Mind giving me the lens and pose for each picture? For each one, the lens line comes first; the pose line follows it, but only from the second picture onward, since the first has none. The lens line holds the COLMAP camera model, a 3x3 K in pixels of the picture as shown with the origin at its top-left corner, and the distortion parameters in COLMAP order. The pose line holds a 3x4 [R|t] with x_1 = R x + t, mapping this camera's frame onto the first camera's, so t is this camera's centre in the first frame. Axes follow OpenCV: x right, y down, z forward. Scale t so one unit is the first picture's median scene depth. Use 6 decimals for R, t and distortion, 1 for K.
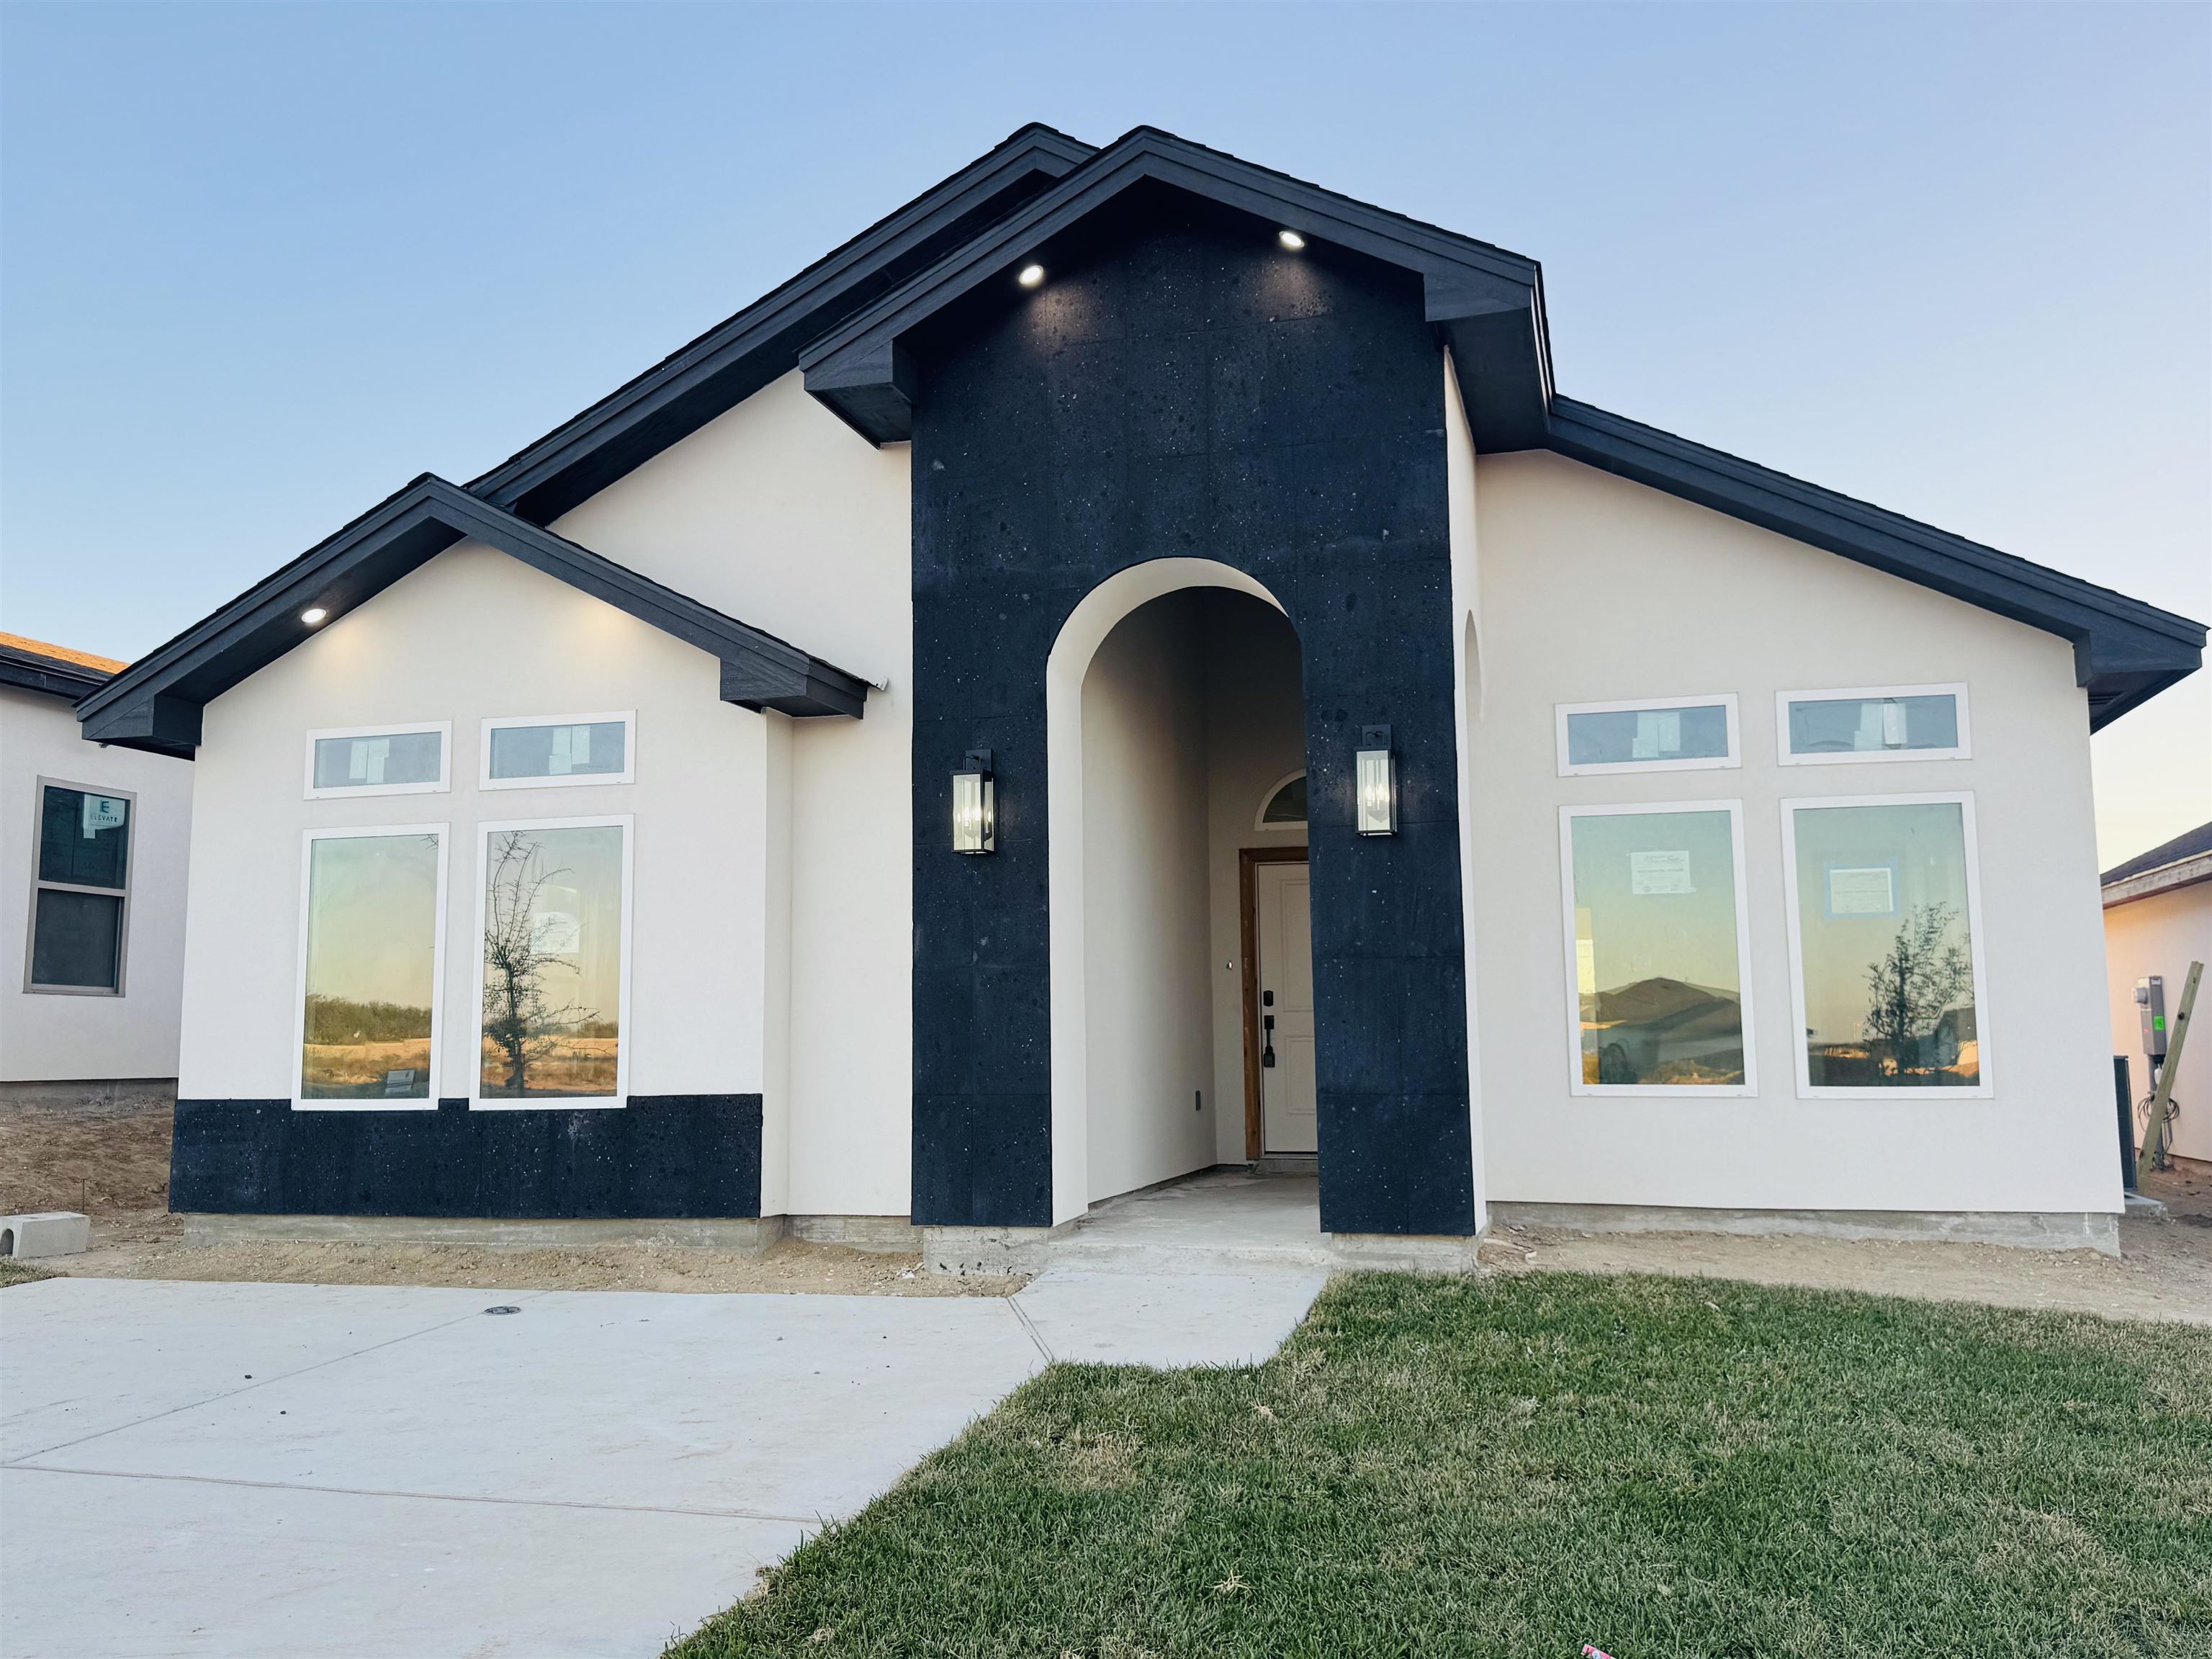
lens RADIAL K [[1967.2, 0, 1071.5], [0, 1967.2, 823.3], [0, 0, 1]] dist [0.157644, -0.340158]
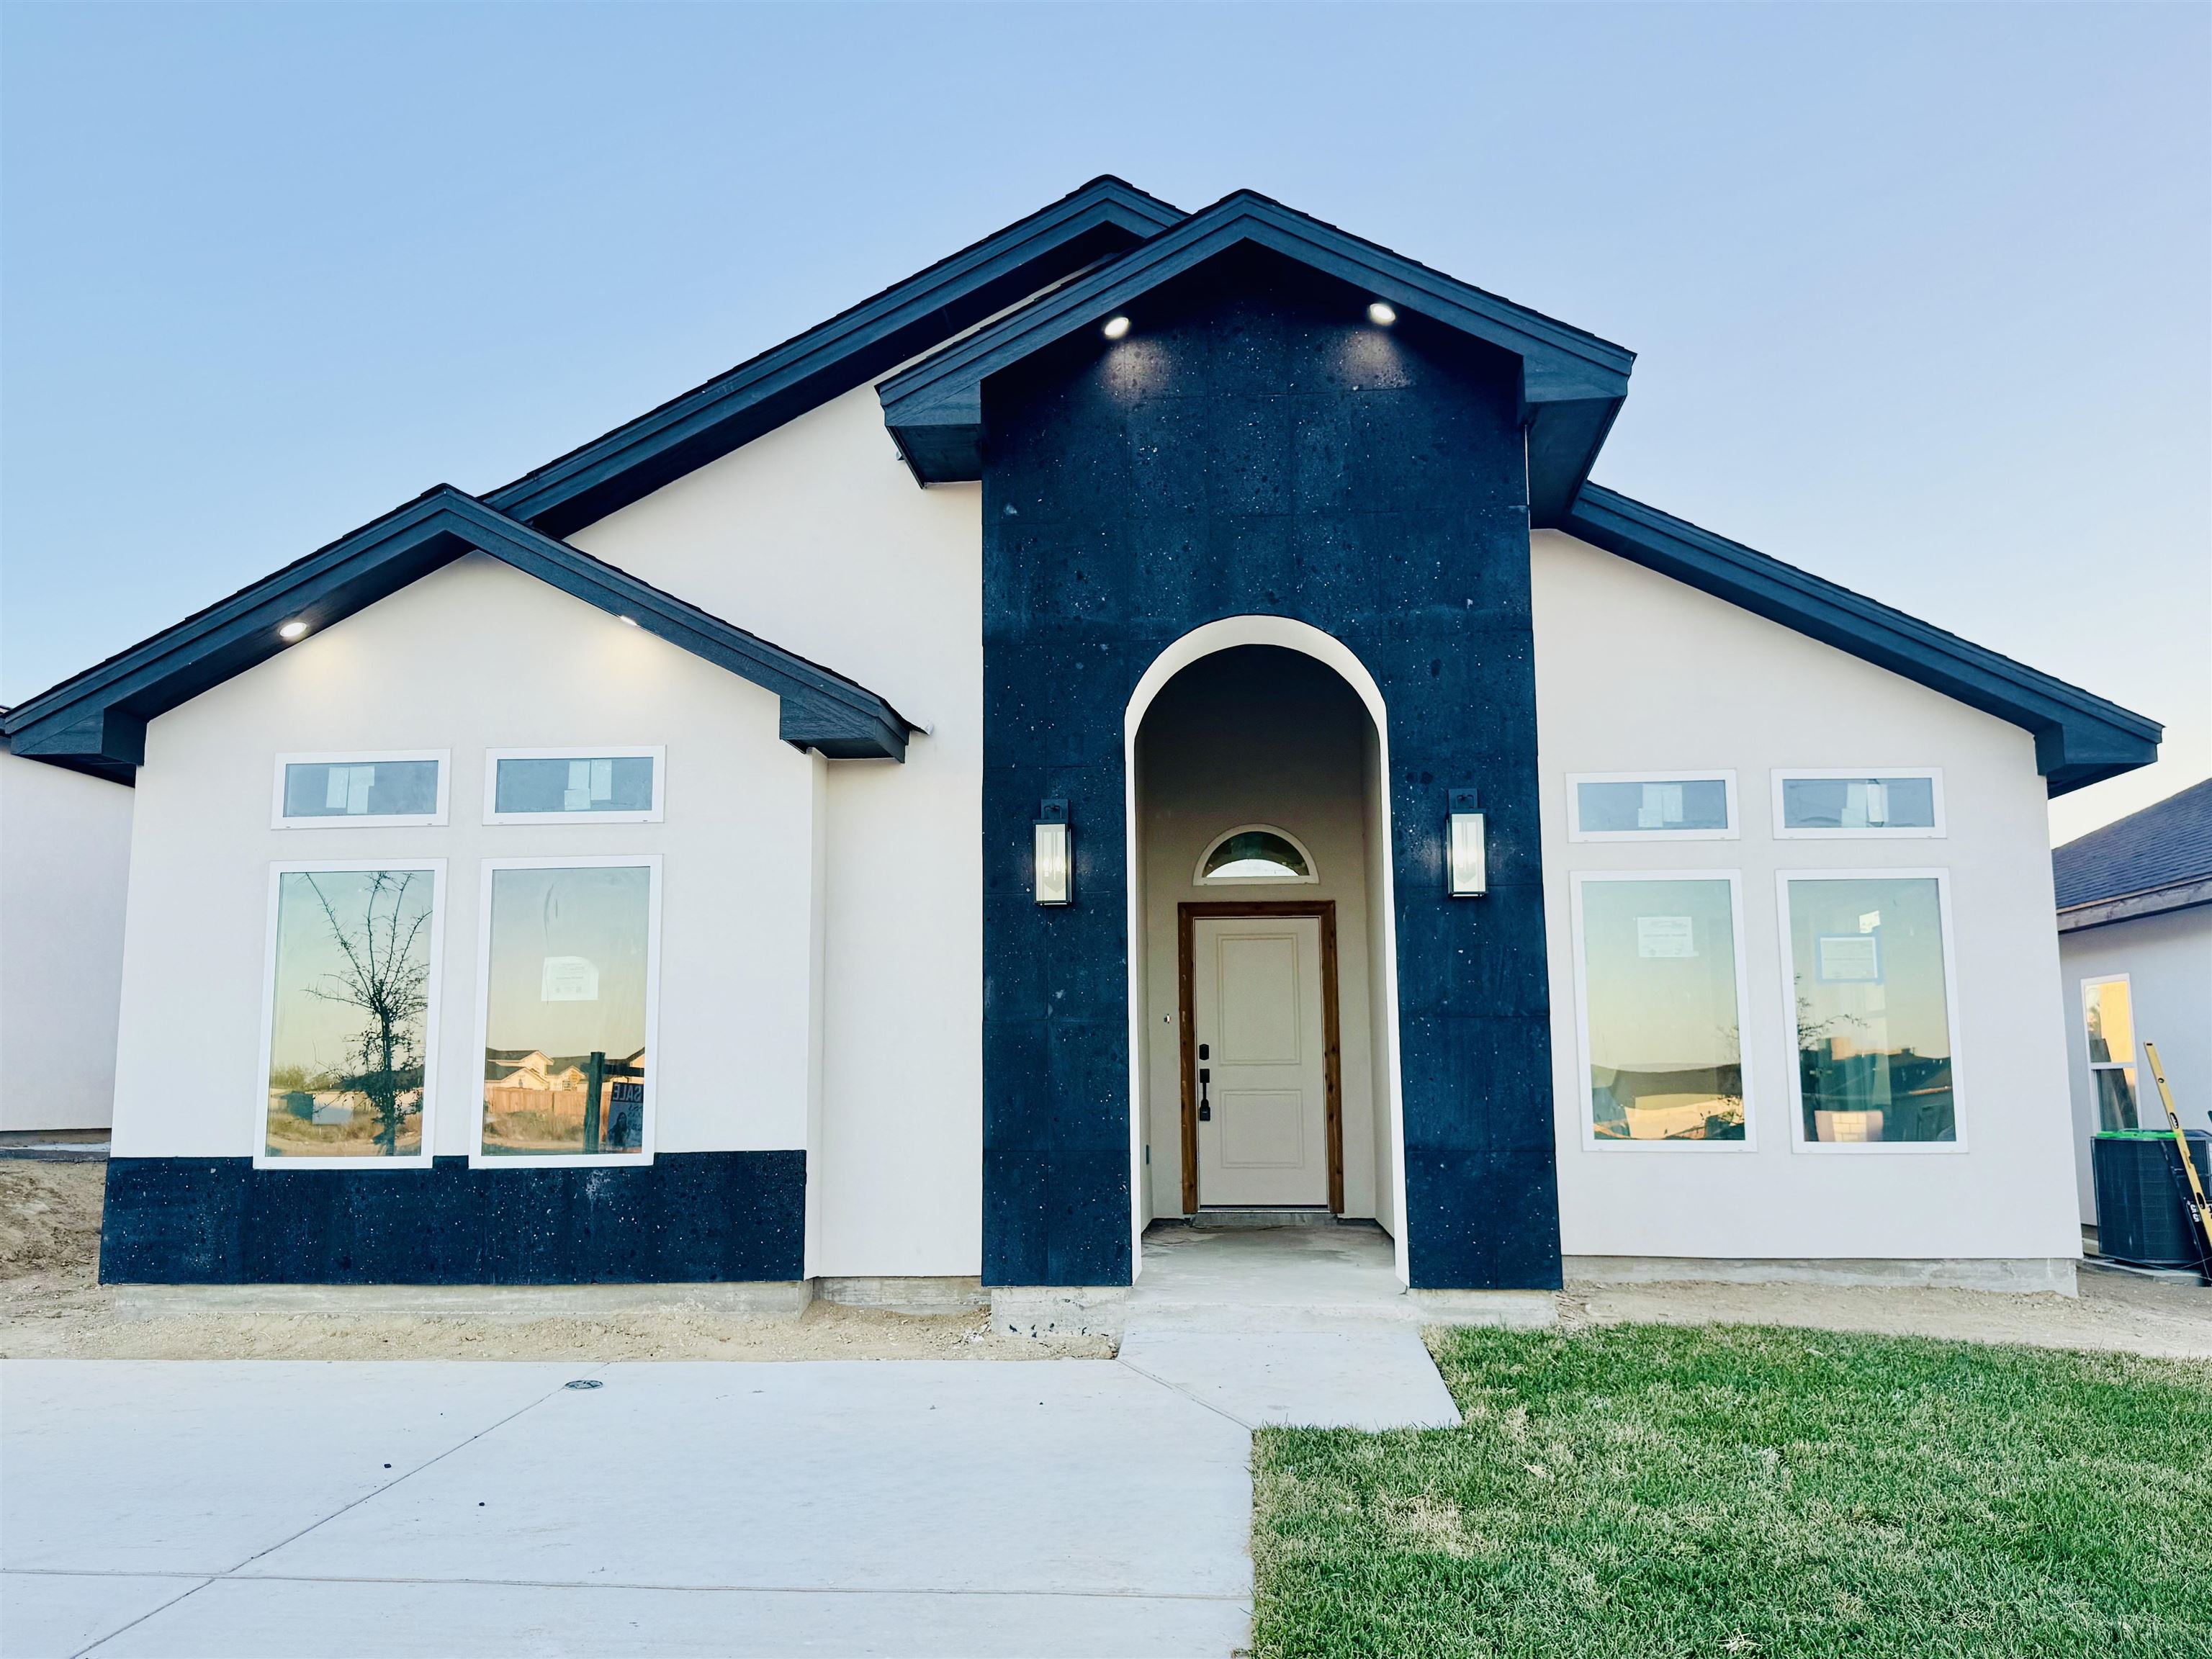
lens RADIAL K [[1967.2, 0, 1071.5], [0, 1967.2, 823.3], [0, 0, 1]] dist [0.157644, -0.340158]
pose [[0.980333, 0.030084, 0.195045, -0.225767], [-0.025478, 0.999335, -0.026082, 0.000167], [-0.195700, 0.020600, 0.980447, 0.031521]]
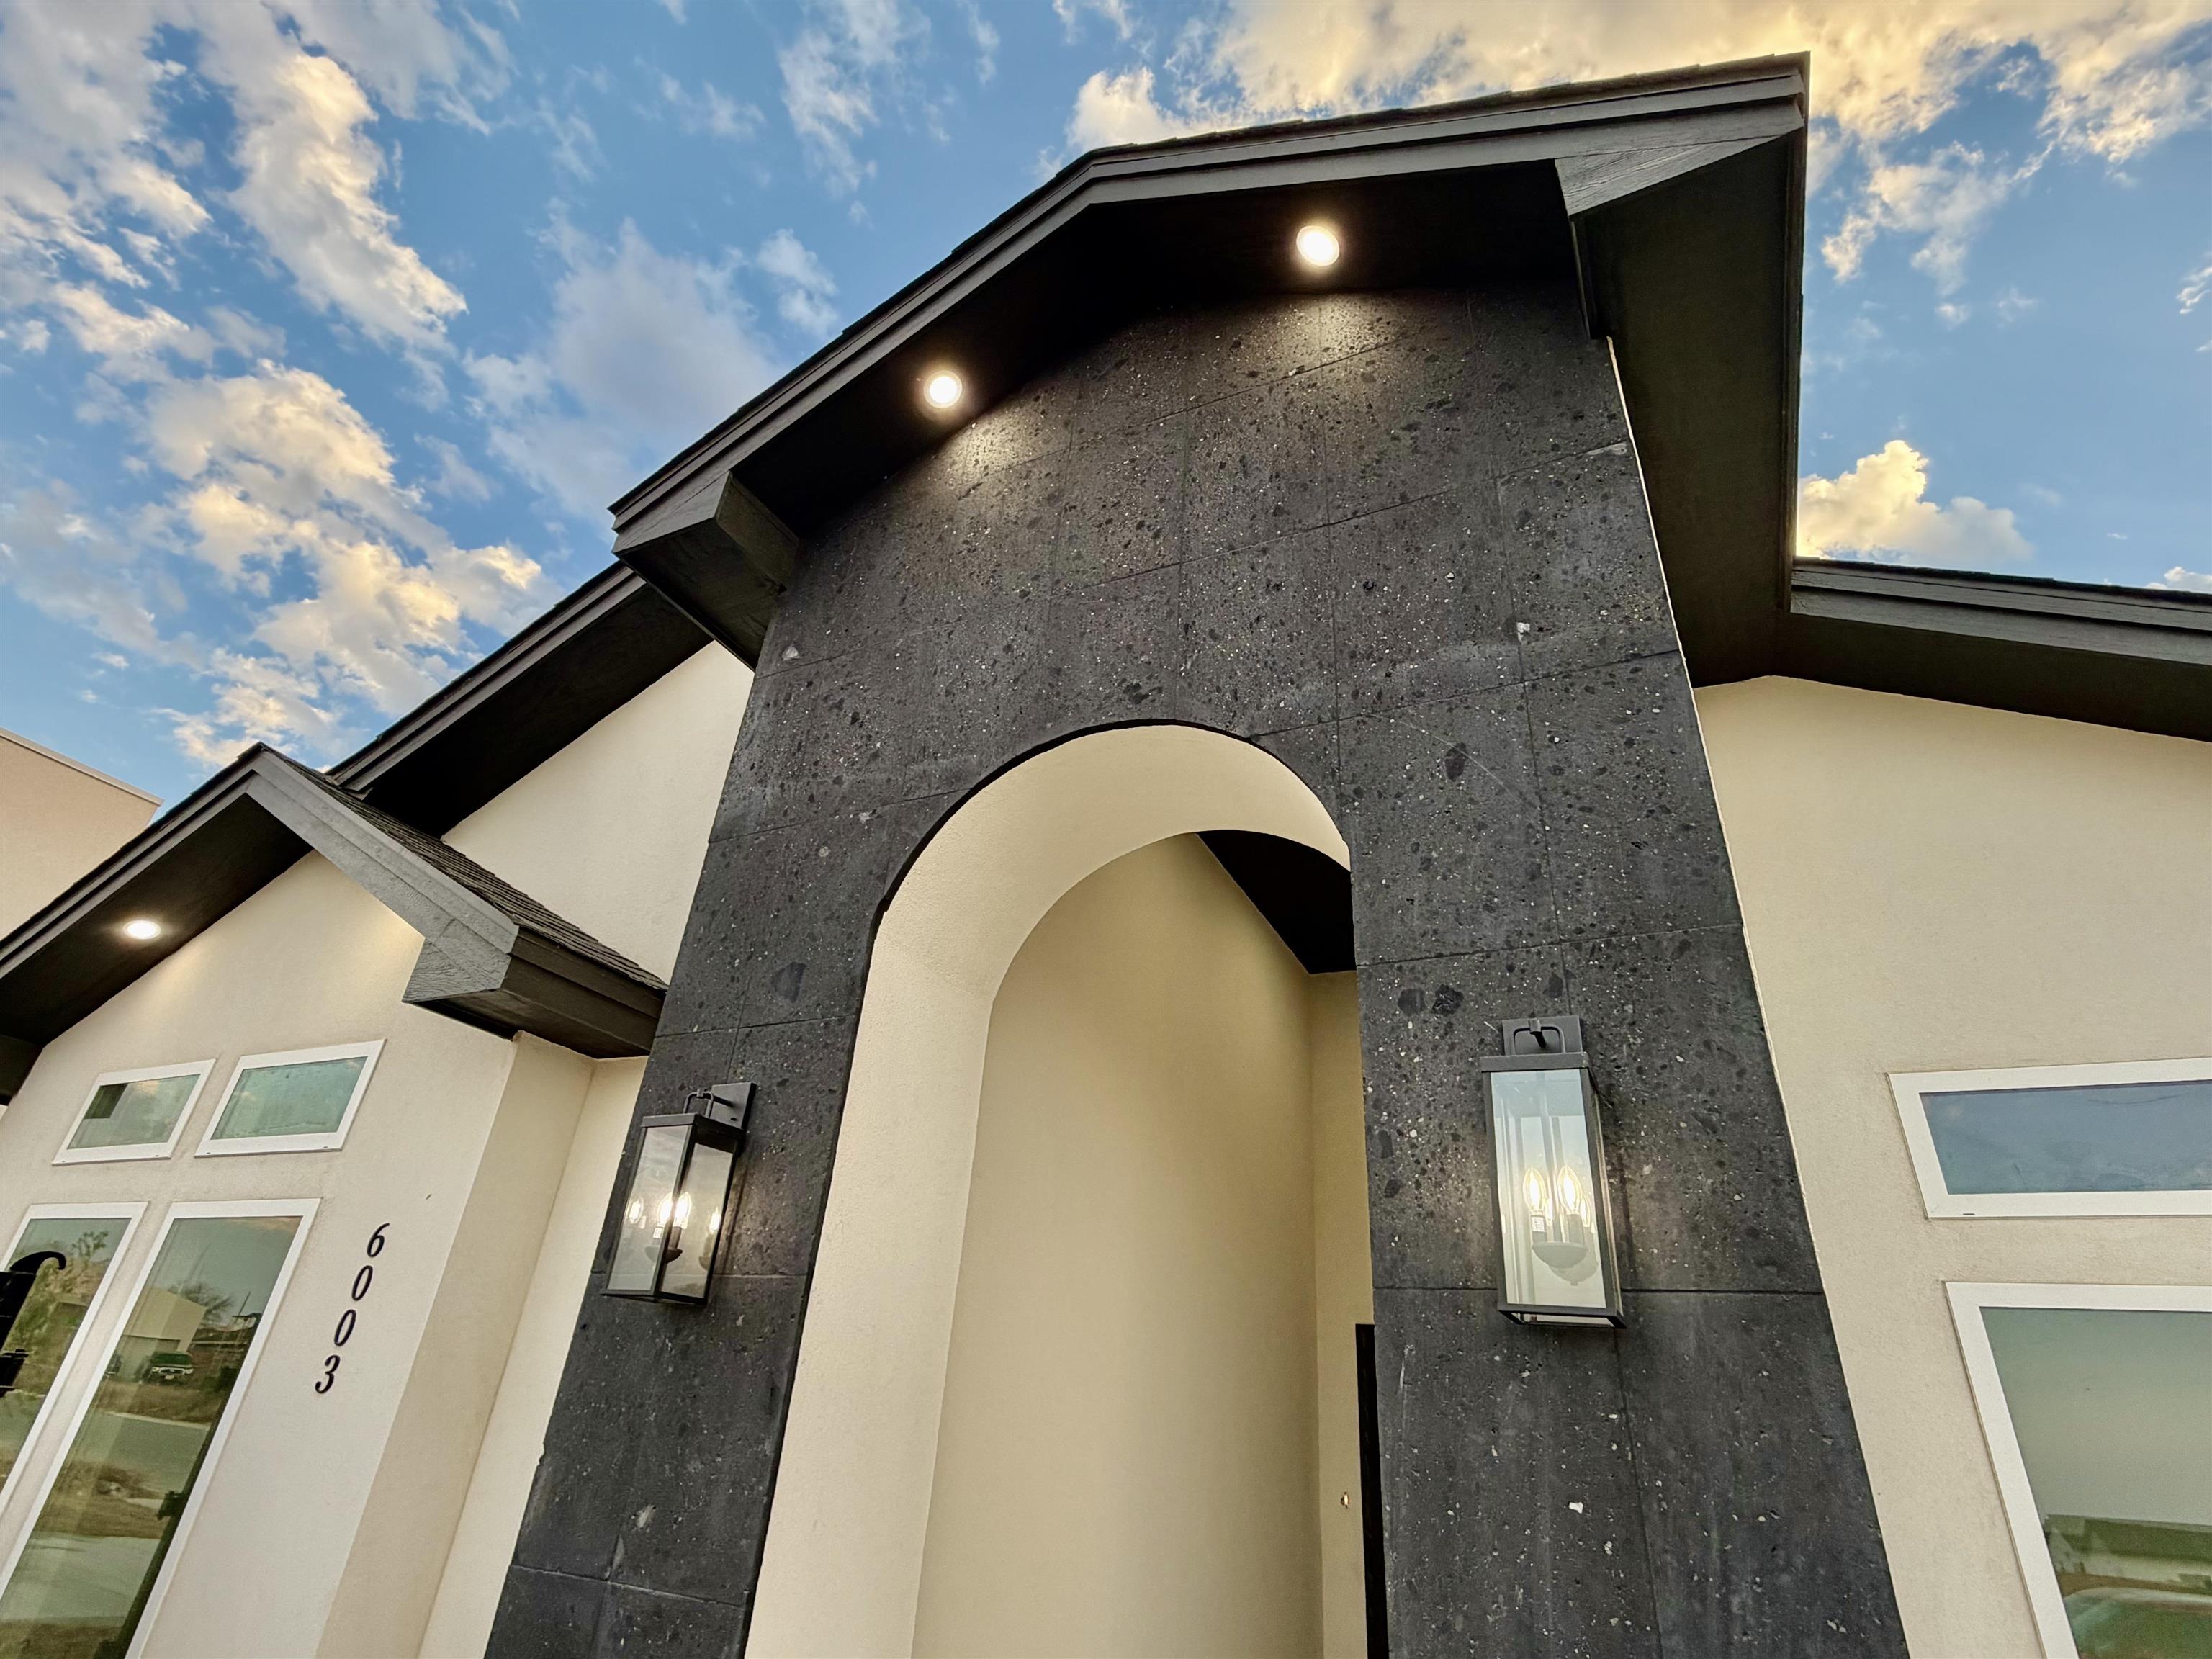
lens RADIAL K [[1111.4, 0, 1098.8], [0, 1111.4, 827.0], [0, 0, 1]] dist [-0.000884, 0.000060]
pose [[0.981444, -0.010385, -0.191468, 0.102324], [-0.063930, 0.923678, -0.377798, 0.004261], [0.180778, 0.383028, 0.905875, 0.709525]]
